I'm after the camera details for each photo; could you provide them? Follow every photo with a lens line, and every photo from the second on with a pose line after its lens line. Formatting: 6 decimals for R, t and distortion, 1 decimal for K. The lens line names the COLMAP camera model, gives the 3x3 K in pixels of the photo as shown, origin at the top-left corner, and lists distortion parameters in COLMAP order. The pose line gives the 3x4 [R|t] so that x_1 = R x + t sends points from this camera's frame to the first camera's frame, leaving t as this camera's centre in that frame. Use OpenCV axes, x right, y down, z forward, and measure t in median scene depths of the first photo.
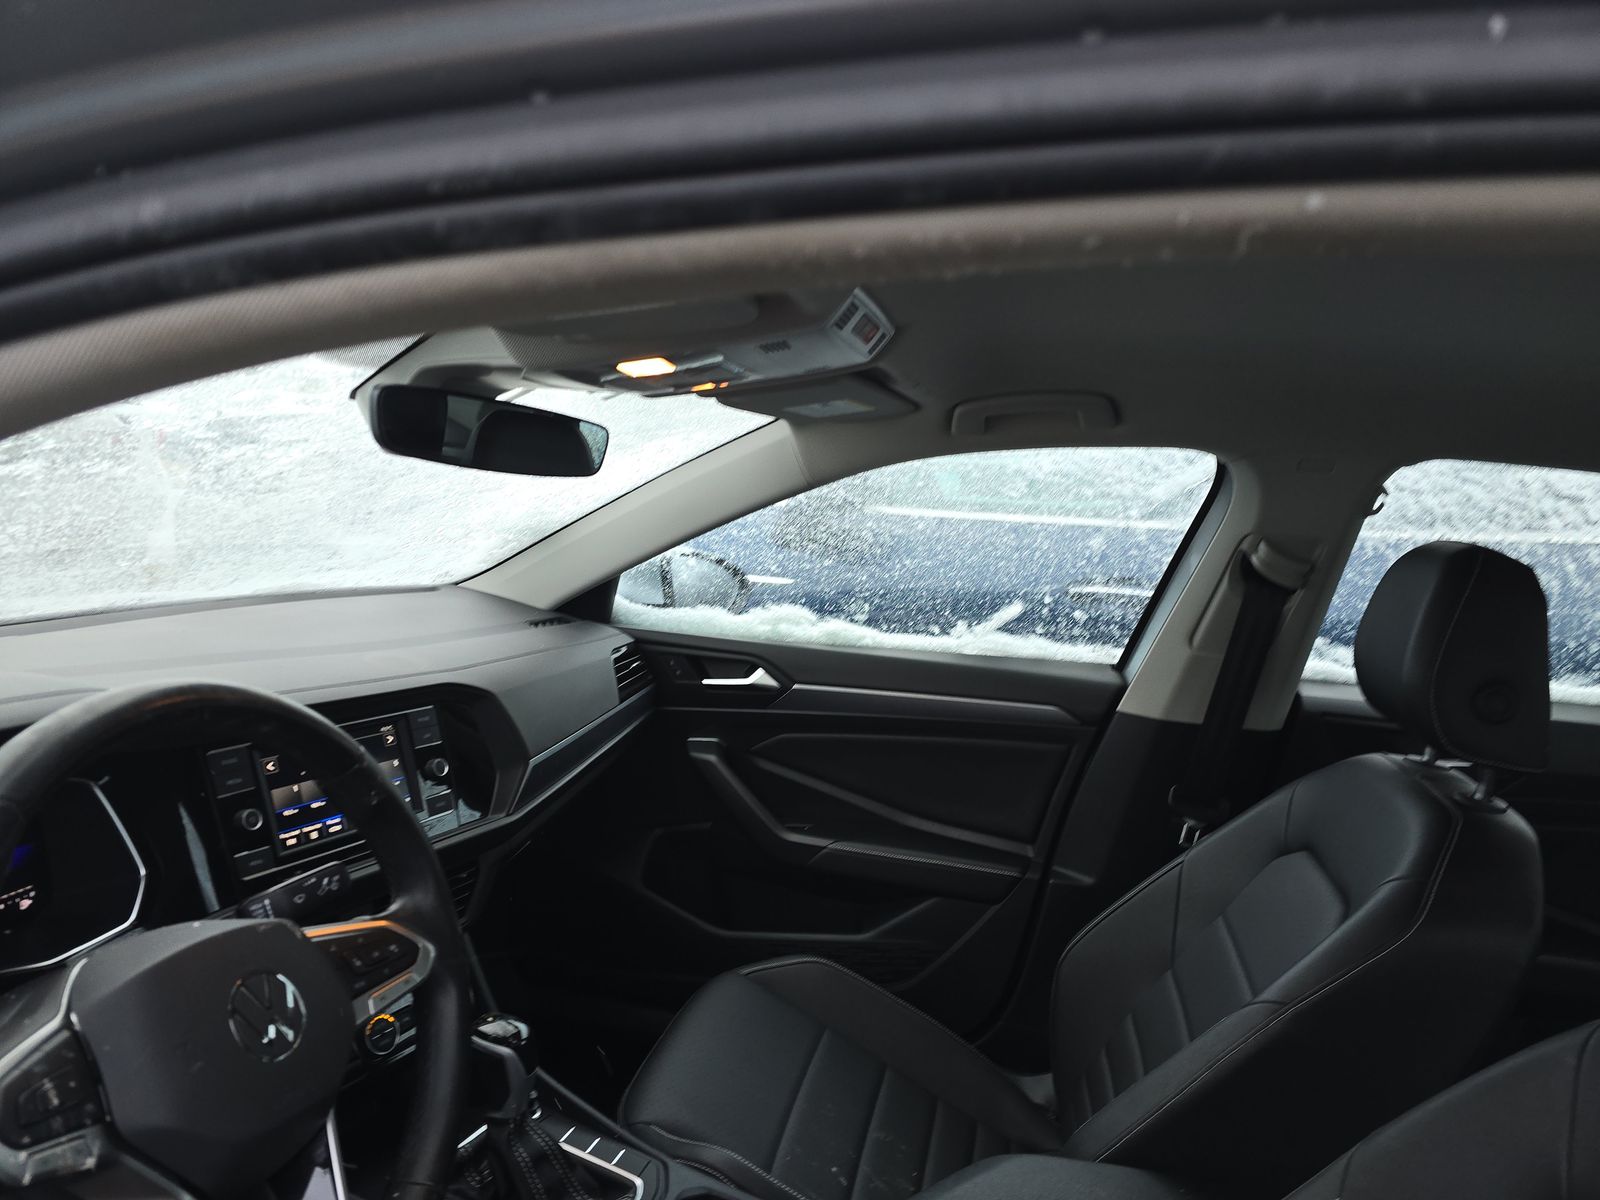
lens RADIAL K [[1088.7, 0, 819.0], [0, 1088.7, 588.1], [0, 0, 1]] dist [0.050768, -0.033524]
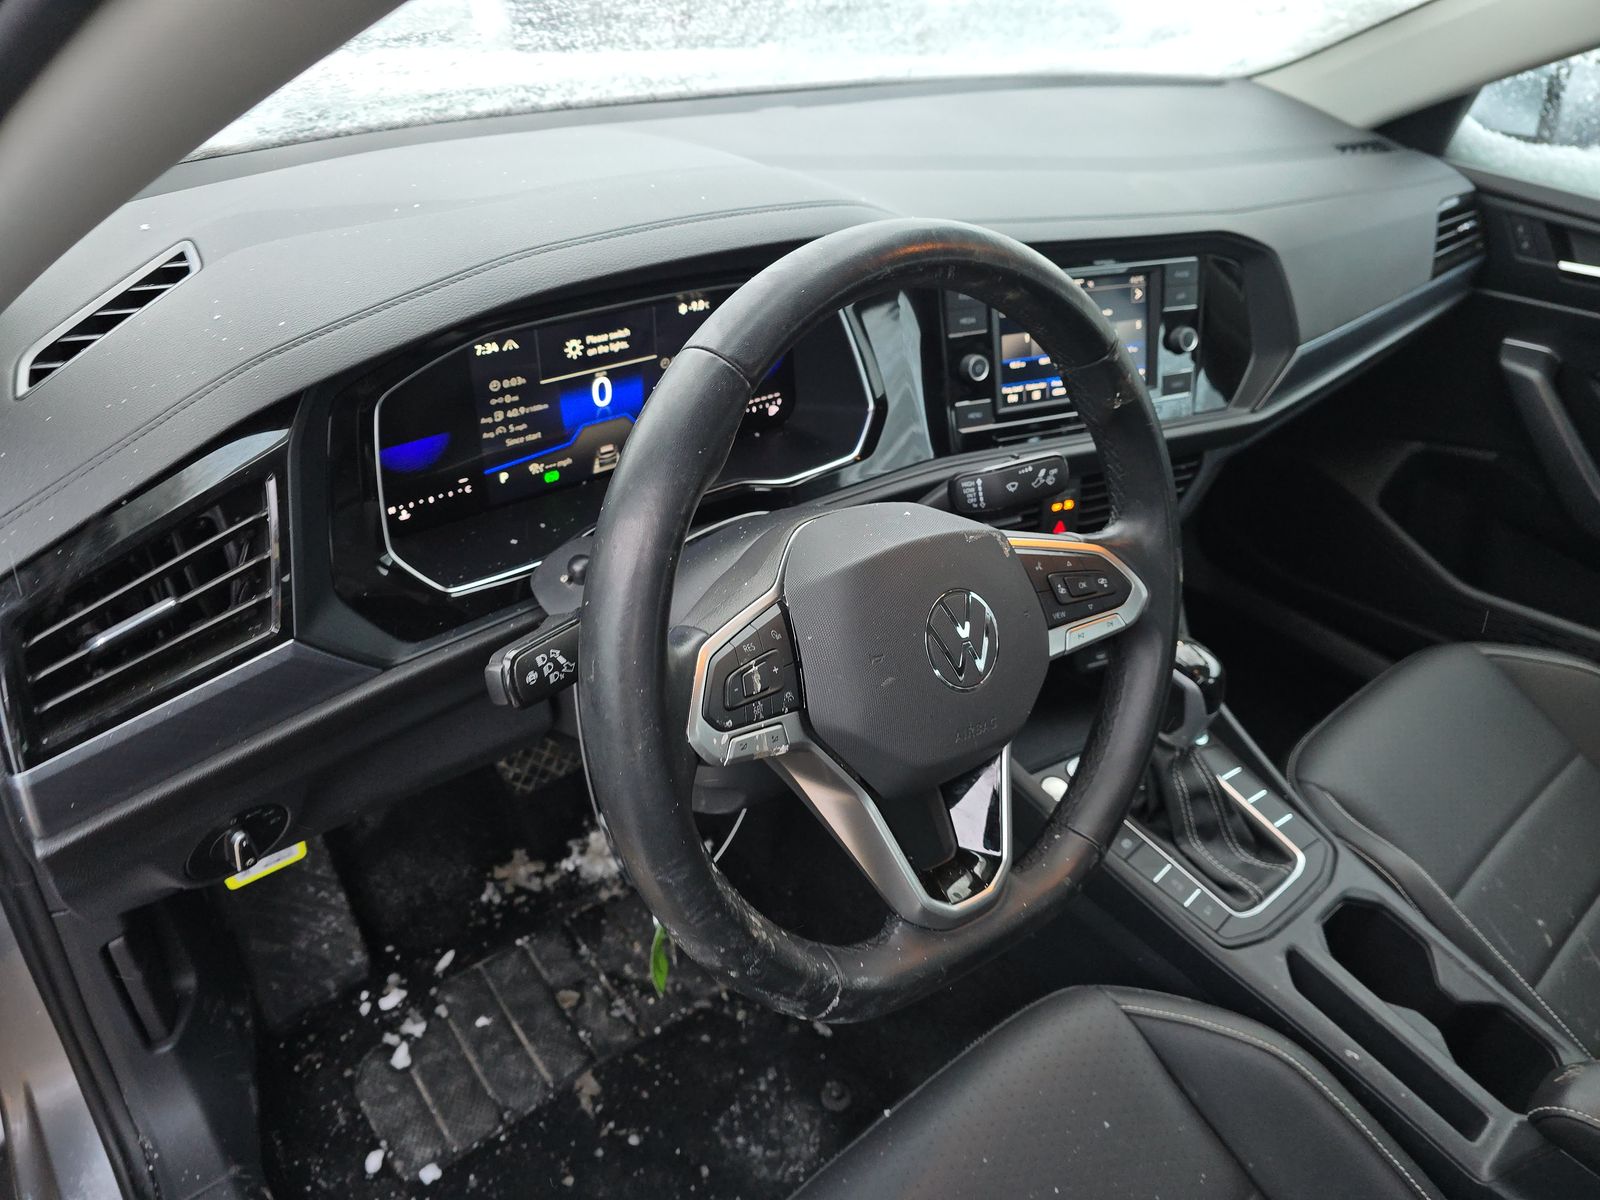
lens RADIAL K [[1103.7, 0, 804.9], [0, 1103.7, 605.7], [0, 0, 1]] dist [0.054882, -0.054801]
pose [[0.799037, 0.332287, -0.501124, -0.085627], [-0.080020, 0.884778, 0.459090, -0.016465], [0.595933, -0.326730, 0.733560, 0.147298]]
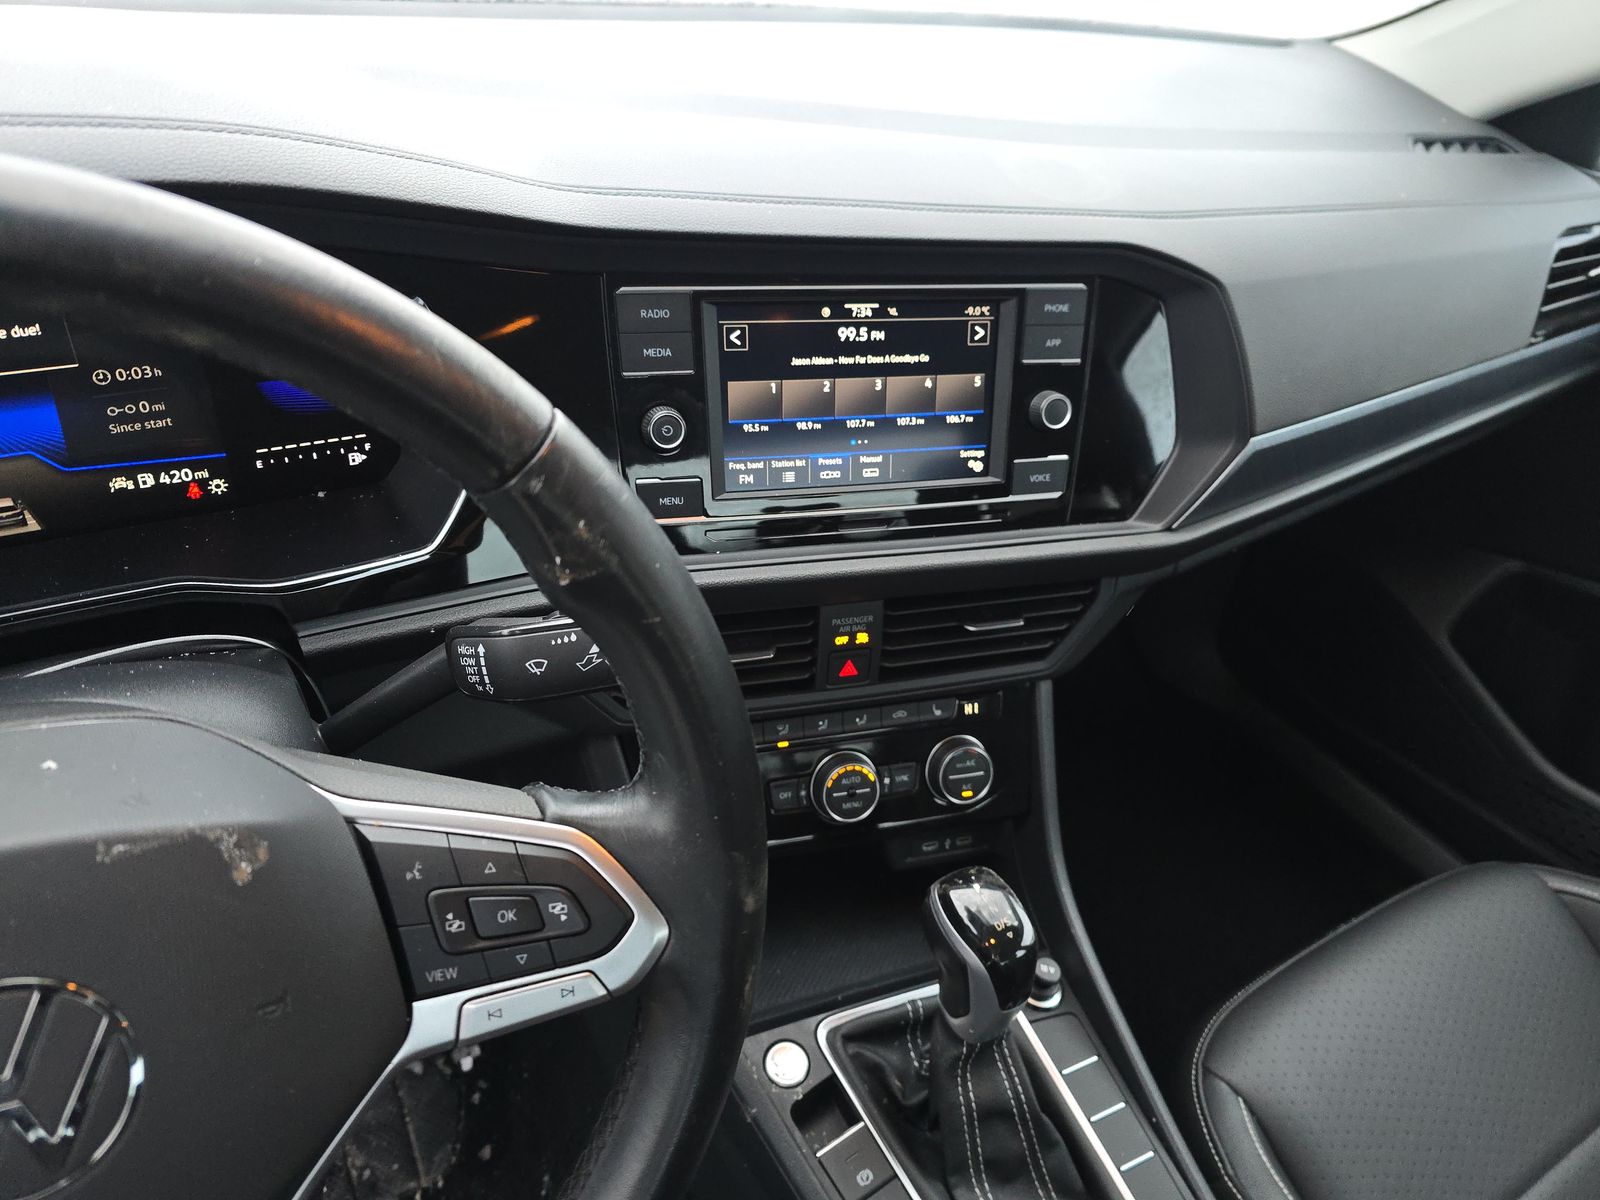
lens RADIAL K [[1103.7, 0, 804.9], [0, 1103.7, 605.7], [0, 0, 1]] dist [0.054882, -0.054801]
pose [[0.687927, 0.430828, -0.584075, -0.075557], [-0.128762, 0.864437, 0.485973, 0.003735], [0.714267, -0.259107, 0.650143, 0.506062]]
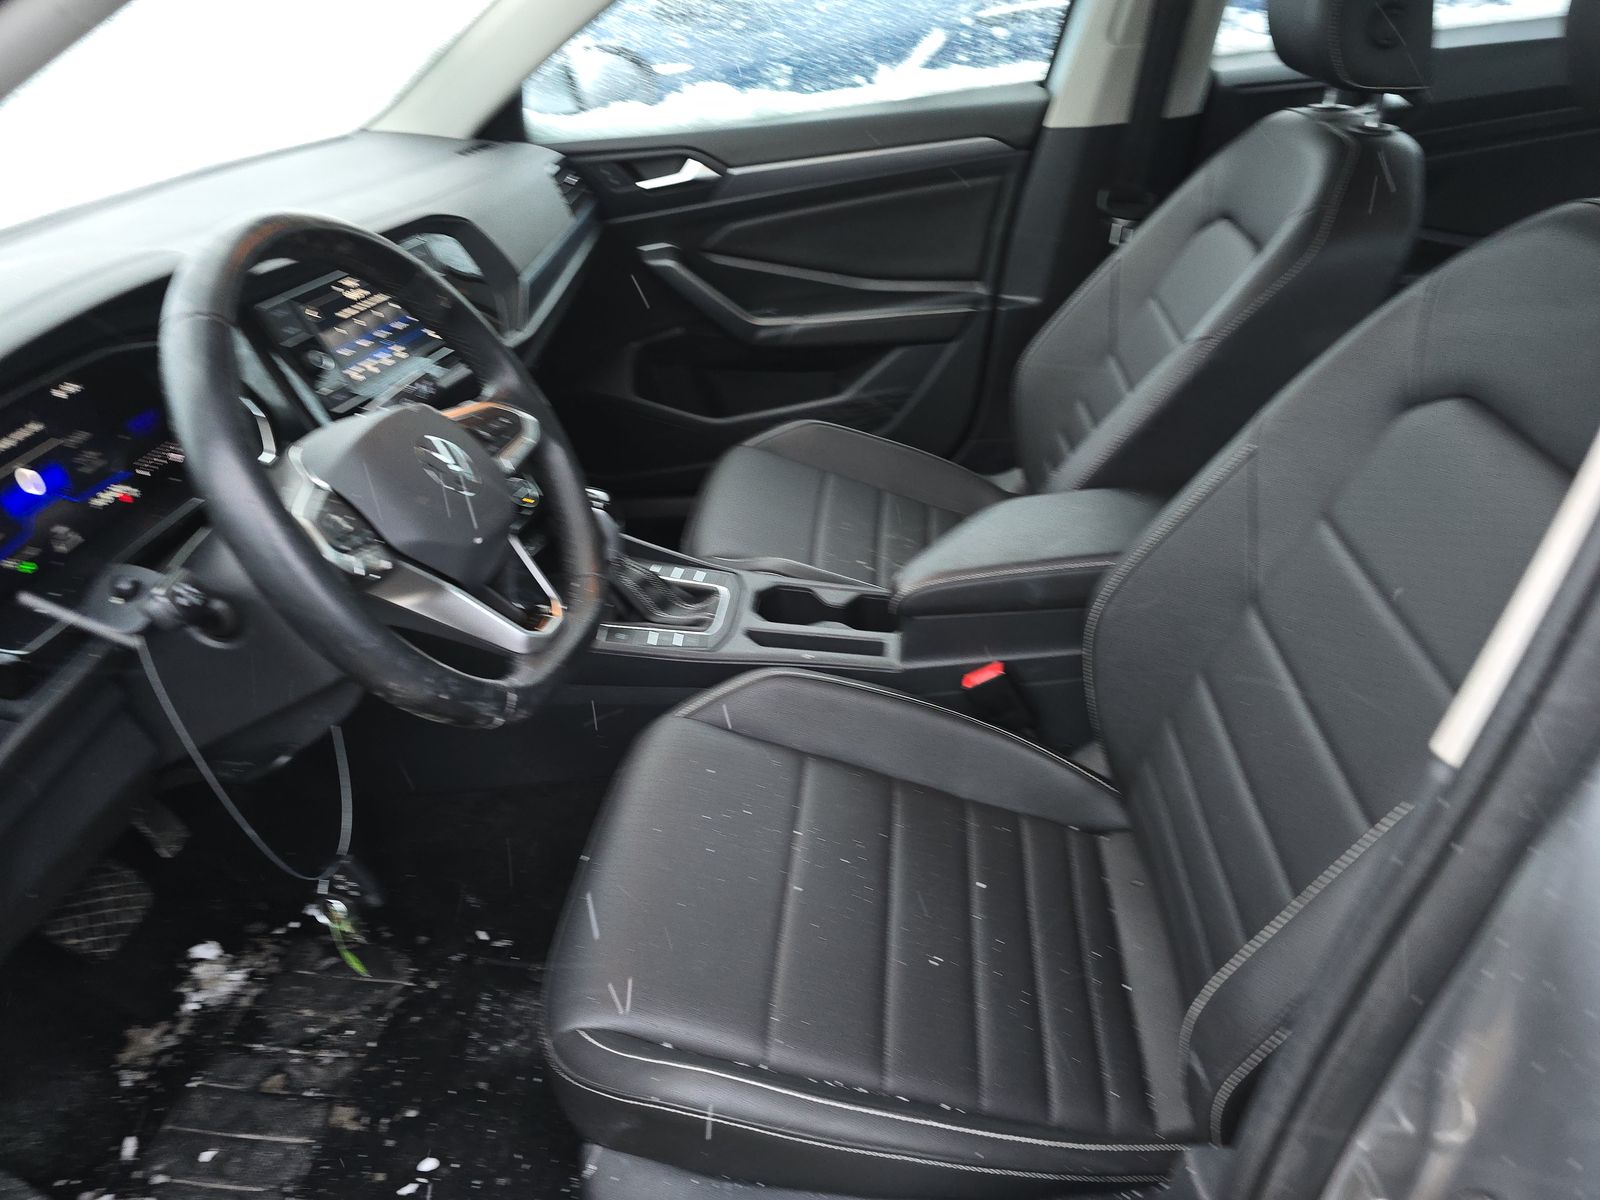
lens RADIAL K [[1090.0, 0, 825.2], [0, 1090.0, 621.1], [0, 0, 1]] dist [0.055975, -0.048558]
pose [[0.976992, -0.212452, 0.018721, -0.066138], [0.182141, 0.876816, 0.444992, 0.026388], [-0.110955, -0.431344, 0.895339, -0.145055]]
